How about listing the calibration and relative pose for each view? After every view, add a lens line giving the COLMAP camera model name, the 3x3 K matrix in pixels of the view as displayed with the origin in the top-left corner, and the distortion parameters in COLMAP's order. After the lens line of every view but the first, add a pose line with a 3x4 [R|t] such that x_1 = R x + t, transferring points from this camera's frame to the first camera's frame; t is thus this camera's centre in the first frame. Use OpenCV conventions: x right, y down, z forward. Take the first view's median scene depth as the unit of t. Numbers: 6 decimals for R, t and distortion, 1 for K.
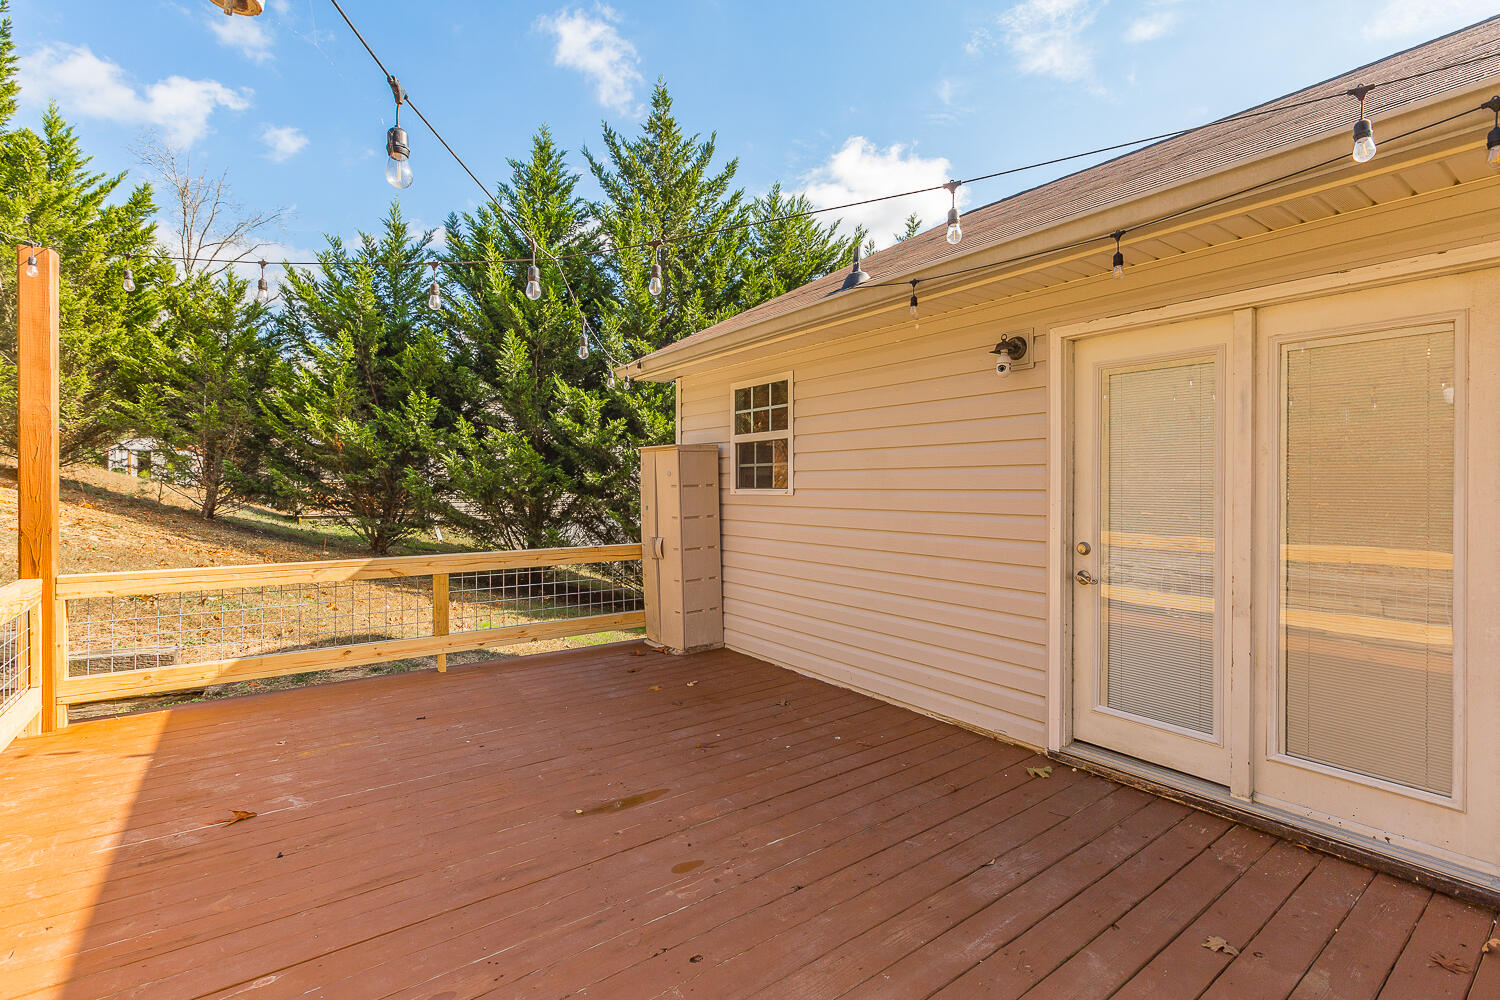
lens RADIAL K [[672.4, 0, 748.0], [0, 672.4, 473.7], [0, 0, 1]] dist [0.013455, 0.000556]
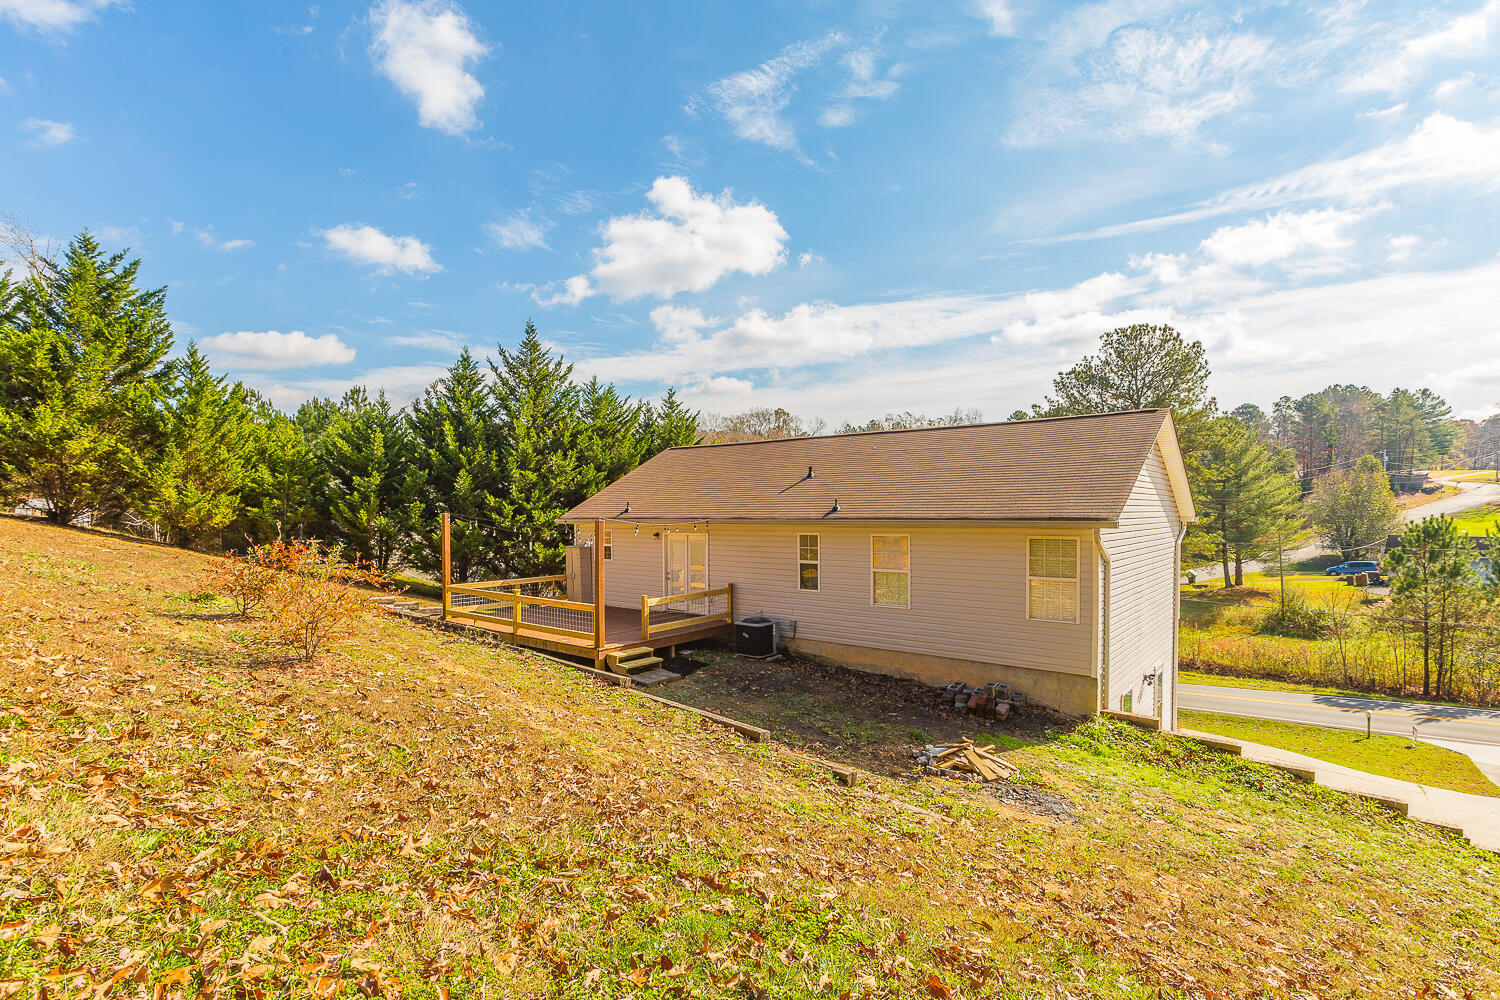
lens RADIAL K [[689.0, 0, 722.7], [0, 689.0, 518.4], [0, 0, 1]] dist [0.002736, 0.000191]
pose [[0.967003, -0.007203, 0.254663, -0.109069], [-0.000038, 0.999596, 0.028418, -0.106351], [-0.254765, -0.027490, 0.966612, -0.983743]]
